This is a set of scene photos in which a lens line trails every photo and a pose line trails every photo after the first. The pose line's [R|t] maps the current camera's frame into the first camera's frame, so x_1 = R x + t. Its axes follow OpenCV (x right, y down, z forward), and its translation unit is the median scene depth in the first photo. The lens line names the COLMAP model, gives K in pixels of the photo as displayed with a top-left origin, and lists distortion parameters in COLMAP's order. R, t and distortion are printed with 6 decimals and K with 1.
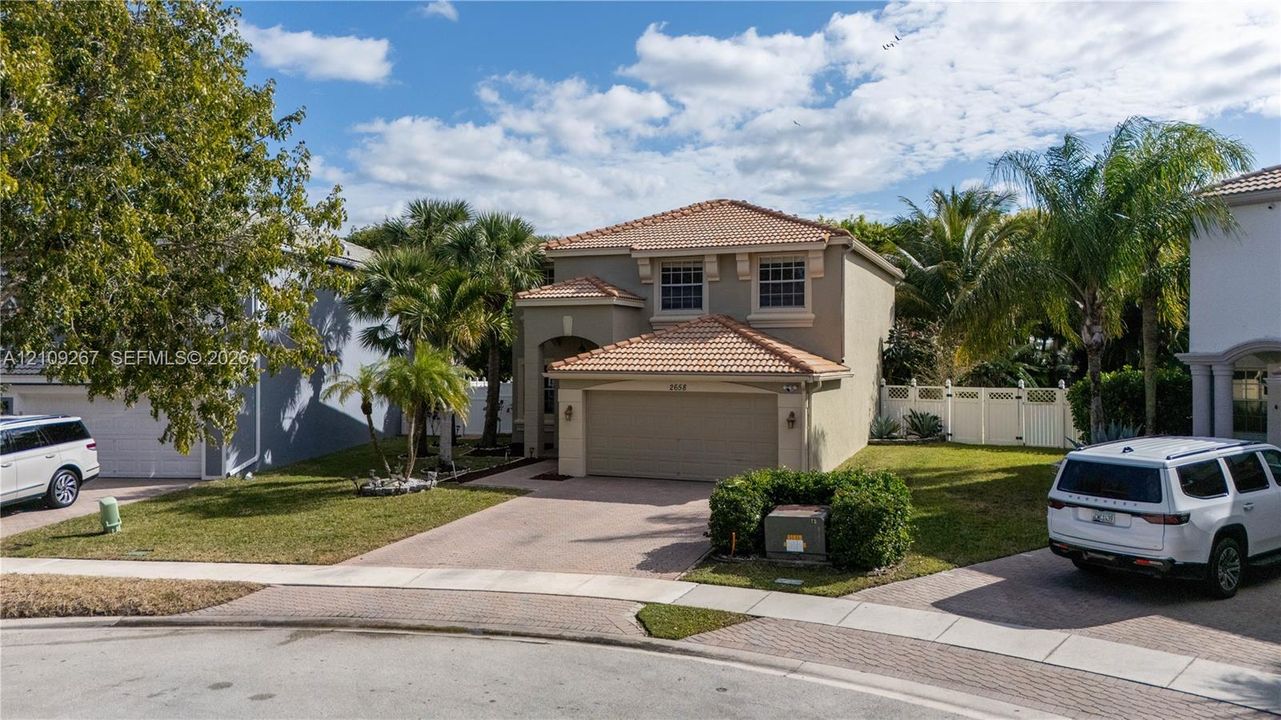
lens RADIAL K [[941.6, 0, 638.9], [0, 941.6, 357.7], [0, 0, 1]] dist [0.087682, -0.085416]
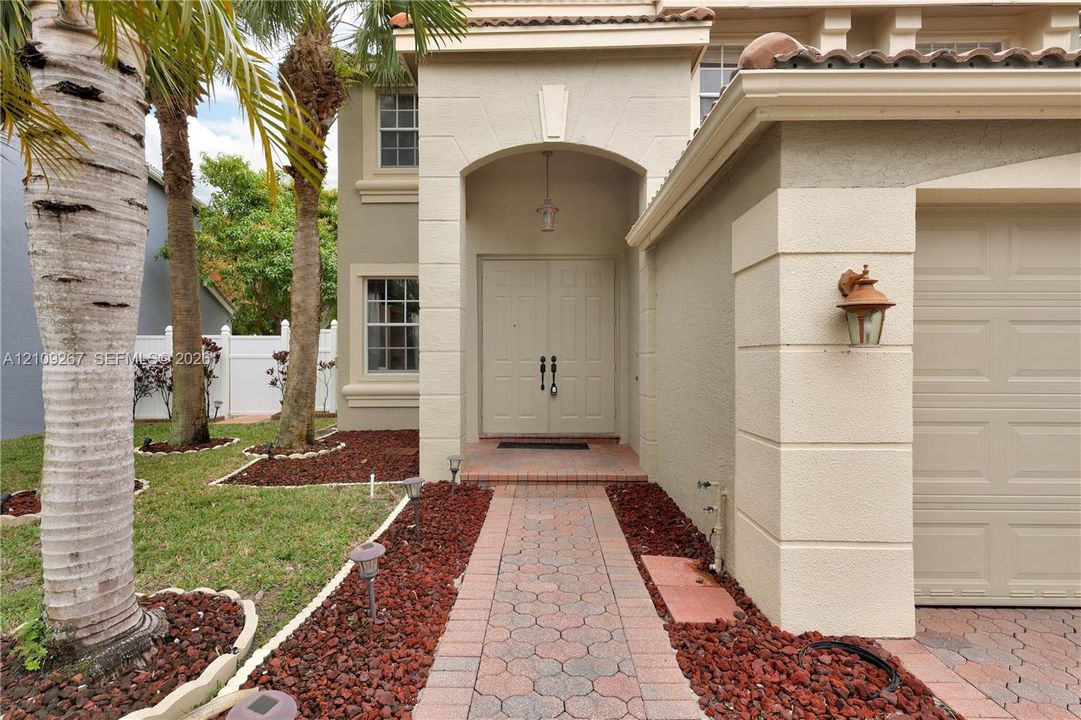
lens RADIAL K [[502.8, 0, 540.3], [0, 502.8, 366.7], [0, 0, 1]] dist [0.000290, 0.000127]
pose [[0.933390, -0.004037, 0.358840, -0.167627], [0.000103, 0.999940, 0.010980, 0.068244], [-0.358863, -0.010212, 0.933335, 0.918965]]
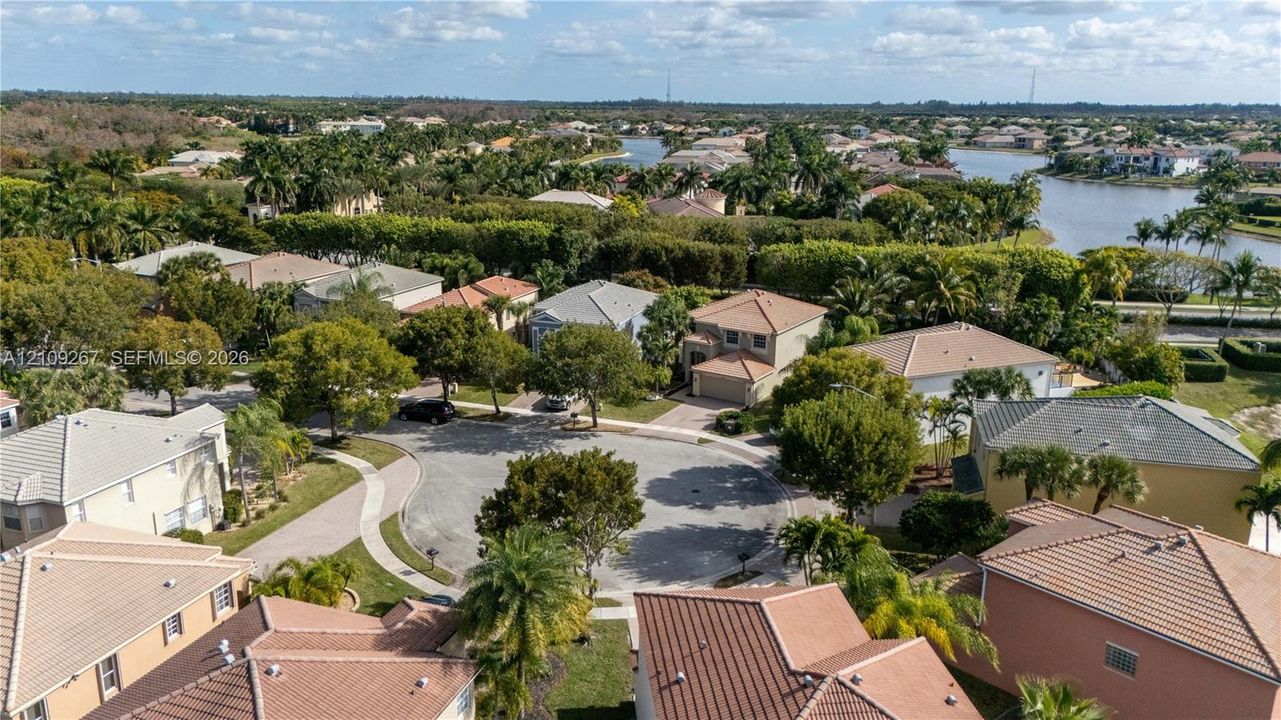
lens RADIAL K [[941.6, 0, 638.9], [0, 941.6, 357.7], [0, 0, 1]] dist [0.087682, -0.085416]
pose [[0.981025, 0.062502, -0.183531, 0.392430], [-0.012963, 0.965639, 0.259564, -1.009928], [0.193448, -0.252259, 0.948126, -2.632692]]
